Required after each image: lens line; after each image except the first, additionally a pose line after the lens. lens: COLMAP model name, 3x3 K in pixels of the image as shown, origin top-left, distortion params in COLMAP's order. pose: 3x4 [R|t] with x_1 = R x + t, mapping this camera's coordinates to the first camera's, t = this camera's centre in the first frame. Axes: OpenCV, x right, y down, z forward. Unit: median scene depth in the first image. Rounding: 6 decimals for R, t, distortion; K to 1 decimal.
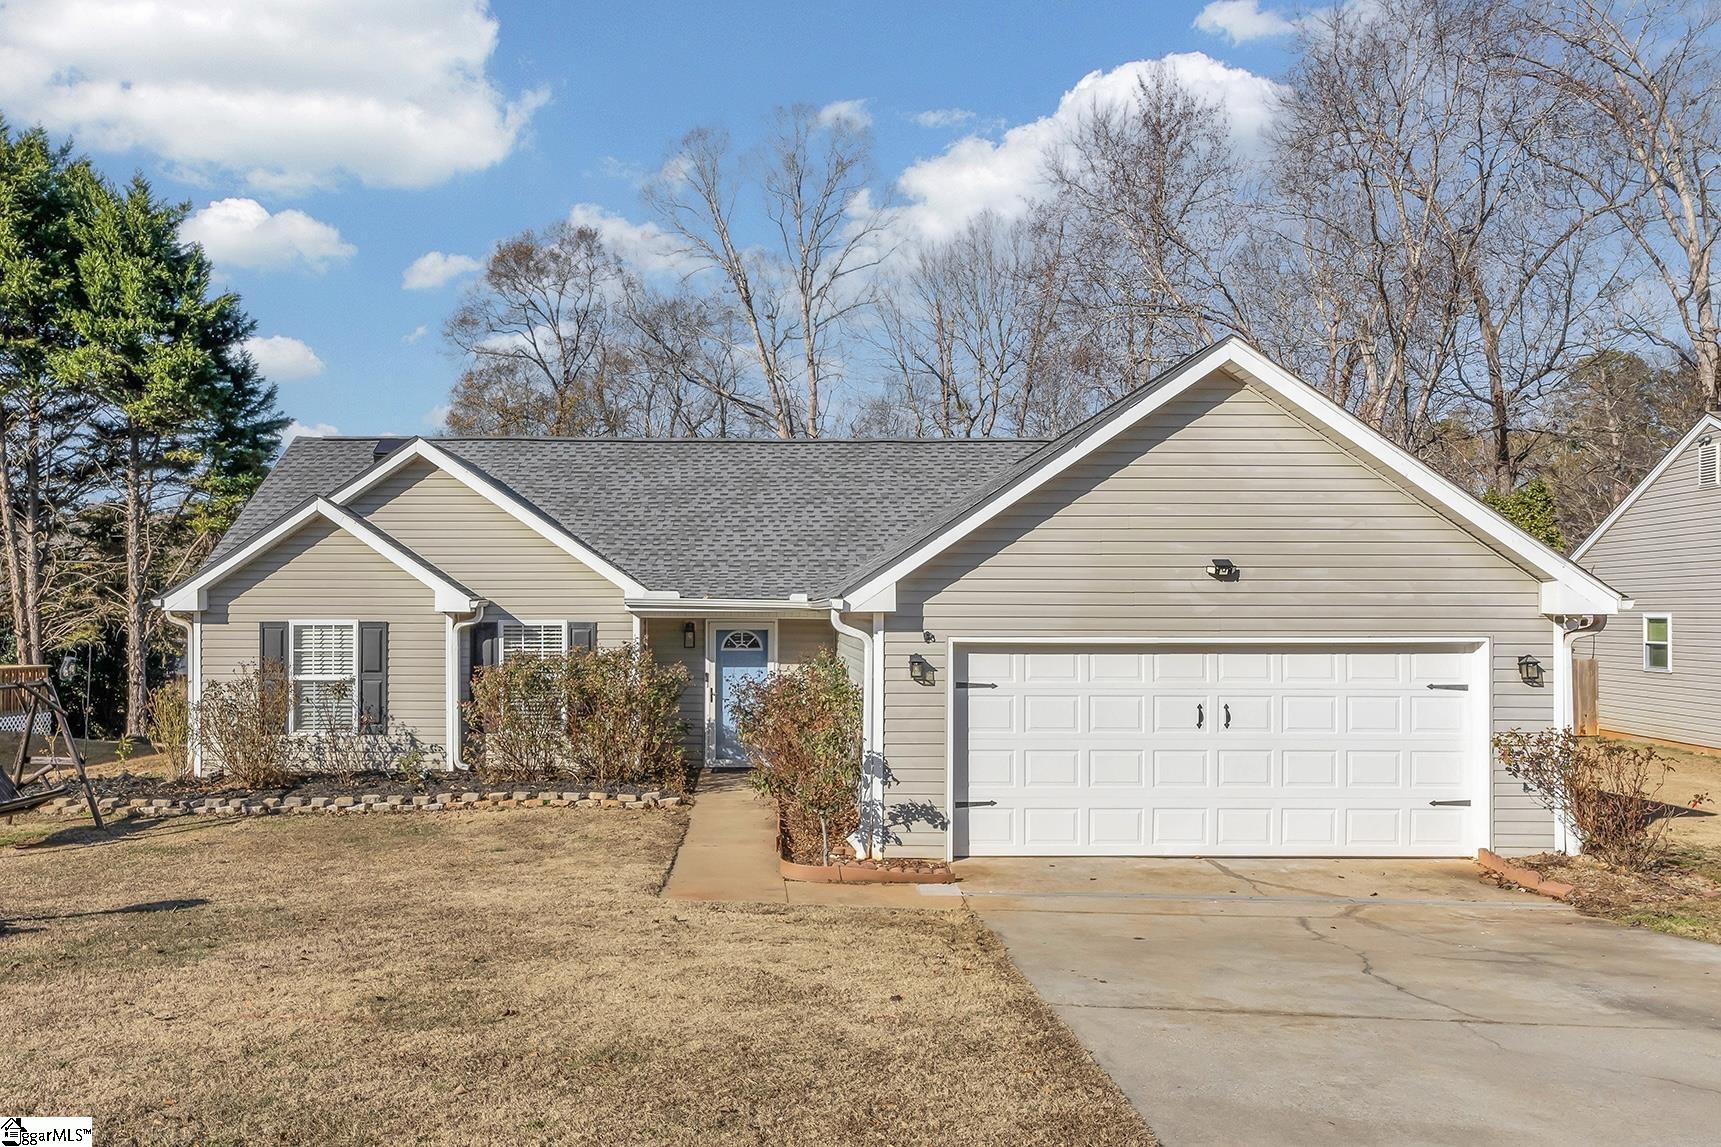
lens RADIAL K [[1321.4, 0, 849.8], [0, 1321.4, 572.0], [0, 0, 1]] dist [0.003705, -0.004710]
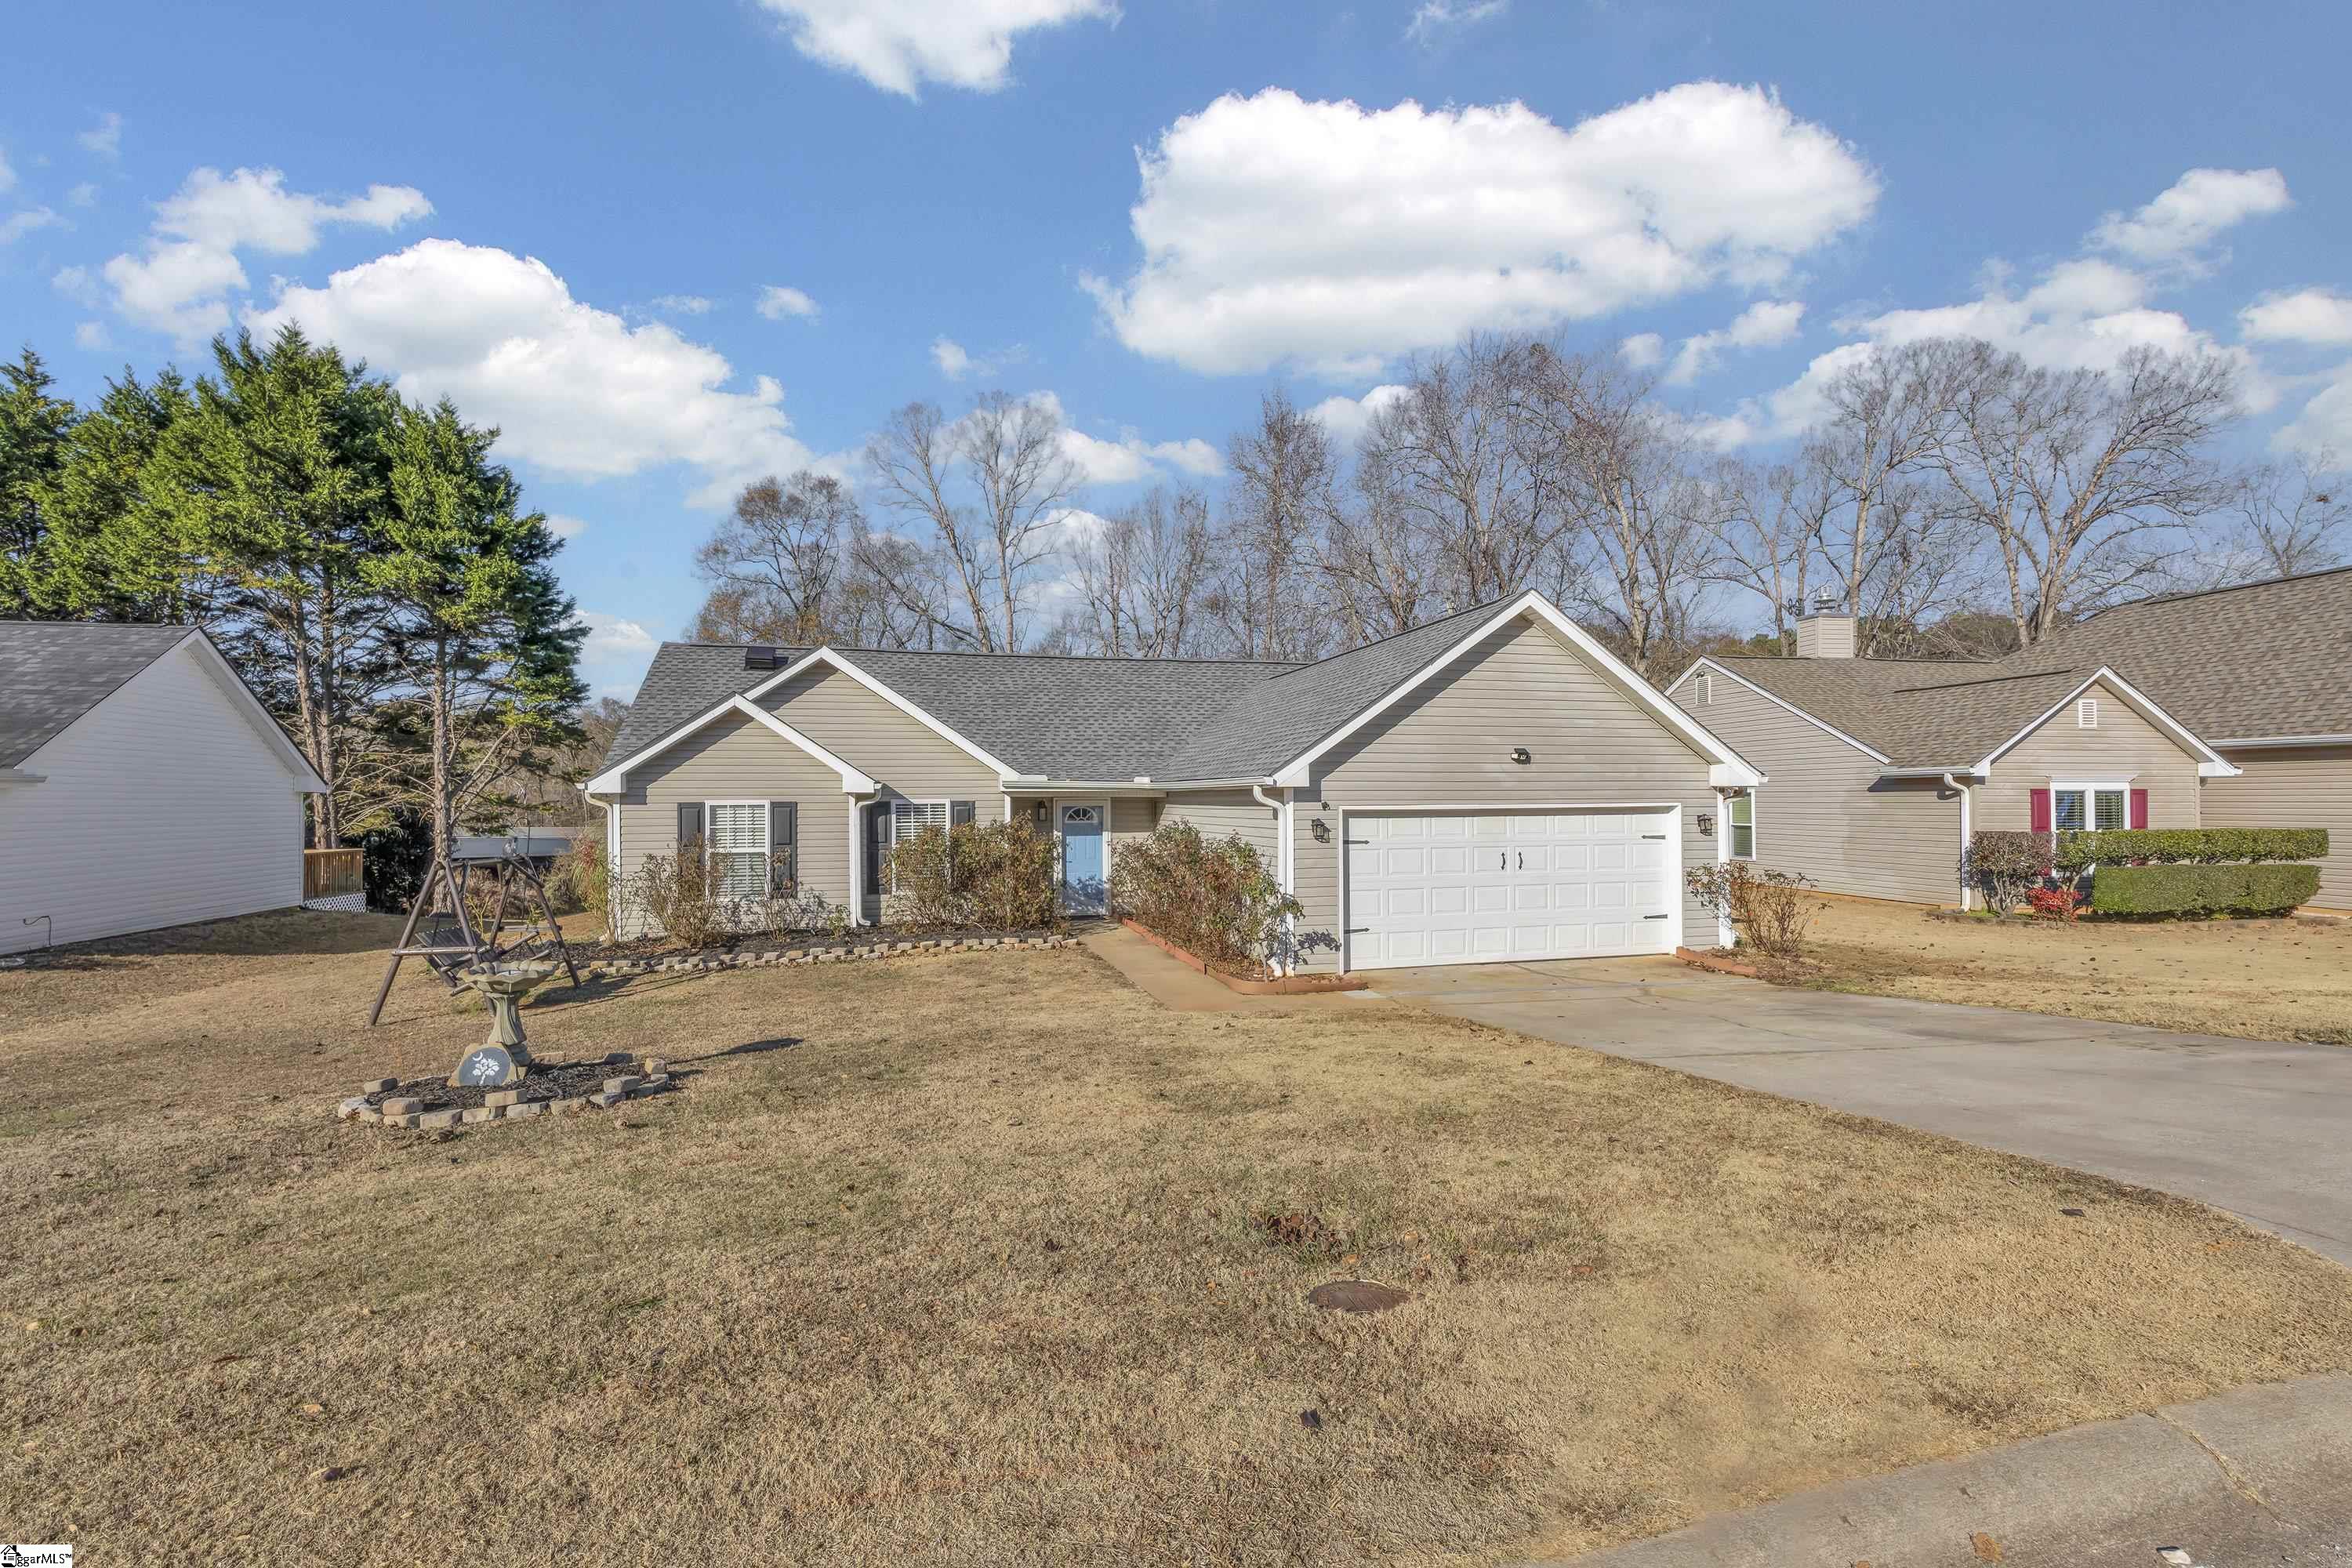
lens RADIAL K [[1021.0, 0, 1216.6], [0, 1021.0, 763.1], [0, 0, 1]] dist [0.005612, 0.000494]
pose [[0.966327, 0.000089, 0.257319, -0.220822], [0.001126, 0.999989, -0.004572, 0.007849], [-0.257316, 0.004708, 0.966316, 0.027658]]
